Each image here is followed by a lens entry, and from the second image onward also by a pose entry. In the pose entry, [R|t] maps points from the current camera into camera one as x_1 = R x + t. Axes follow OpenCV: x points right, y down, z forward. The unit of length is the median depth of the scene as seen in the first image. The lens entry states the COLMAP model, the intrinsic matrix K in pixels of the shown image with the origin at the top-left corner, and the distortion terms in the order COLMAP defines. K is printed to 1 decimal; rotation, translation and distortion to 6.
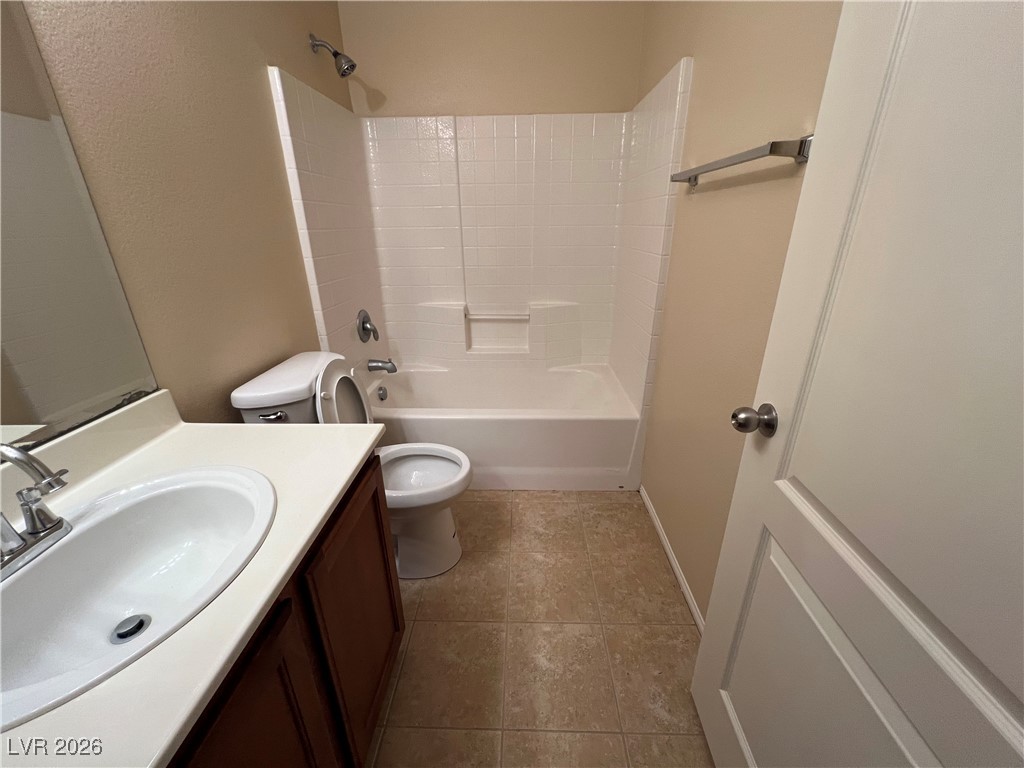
lens RADIAL K [[409.6, 0, 513.8], [0, 409.6, 381.7], [0, 0, 1]] dist [-0.002240, 0.000984]
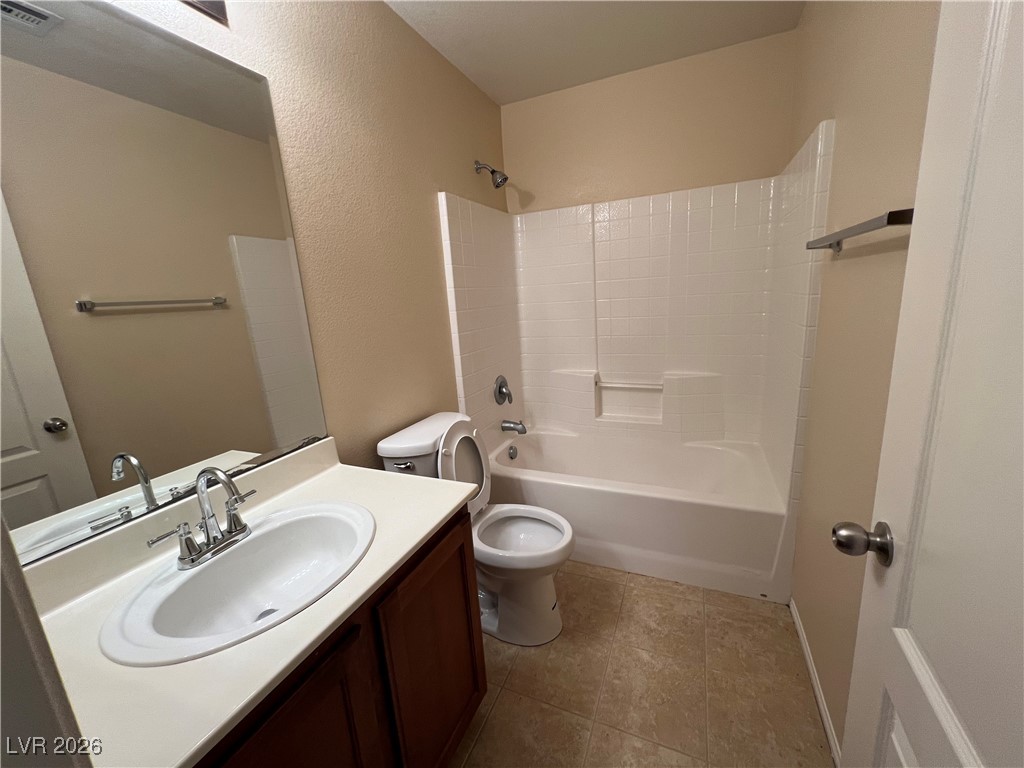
lens RADIAL K [[409.6, 0, 511.0], [0, 409.6, 383.3], [0, 0, 1]] dist [-0.002240, 0.000984]
pose [[0.924879, 0.034401, -0.378702, 0.118234], [-0.088049, 0.988208, -0.125270, -0.024516], [0.369927, 0.149204, 0.917002, -0.018444]]
